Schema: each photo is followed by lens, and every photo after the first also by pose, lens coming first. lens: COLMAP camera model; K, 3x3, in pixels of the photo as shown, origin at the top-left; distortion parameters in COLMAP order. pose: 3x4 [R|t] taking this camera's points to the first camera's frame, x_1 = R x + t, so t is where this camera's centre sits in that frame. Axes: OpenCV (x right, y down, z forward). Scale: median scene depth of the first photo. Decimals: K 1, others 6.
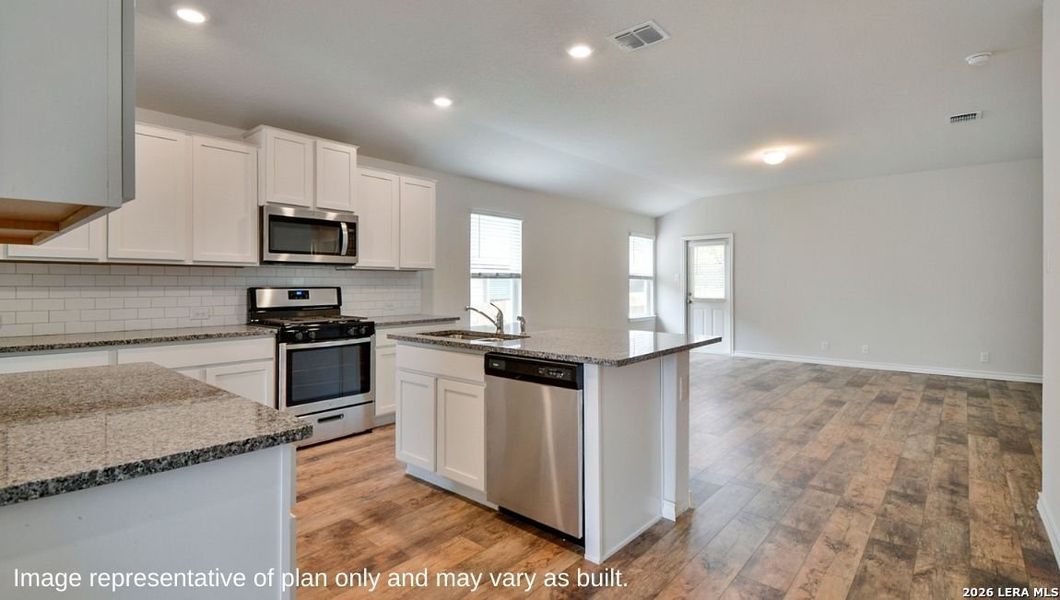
lens RADIAL K [[494.0, 0, 525.9], [0, 494.0, 291.6], [0, 0, 1]] dist [-0.000036, -0.005439]
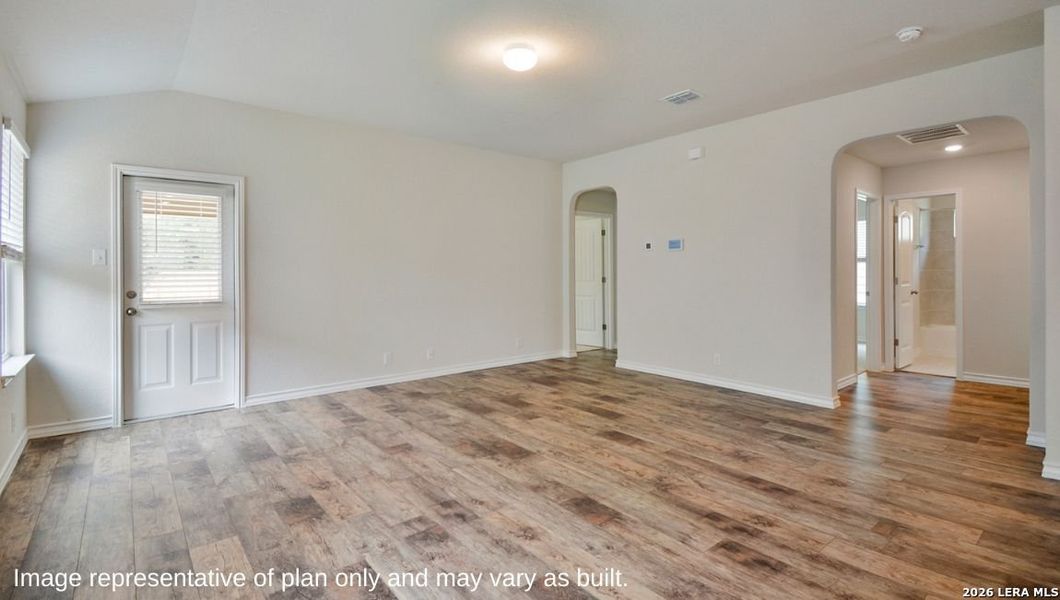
lens RADIAL K [[494.0, 0, 531.8], [0, 494.0, 278.5], [0, 0, 1]] dist [-0.000036, -0.005439]
pose [[0.163024, -0.015883, 0.986494, -0.085068], [0.021100, 0.999698, 0.012609, -0.012348], [-0.986396, 0.018760, 0.163310, 0.917733]]
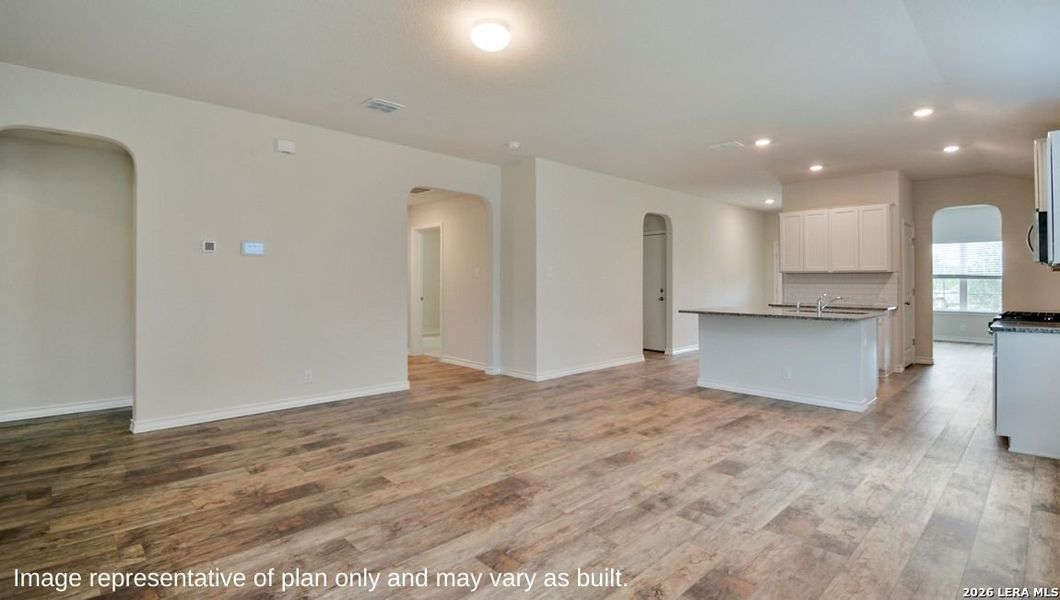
lens RADIAL K [[494.0, 0, 536.0], [0, 494.0, 278.5], [0, 0, 1]] dist [-0.000036, -0.005439]
pose [[-0.996043, -0.005503, 0.088707, 0.412852], [-0.004336, 0.999902, 0.013336, -0.024849], [-0.088772, 0.012898, -0.995968, 1.549173]]
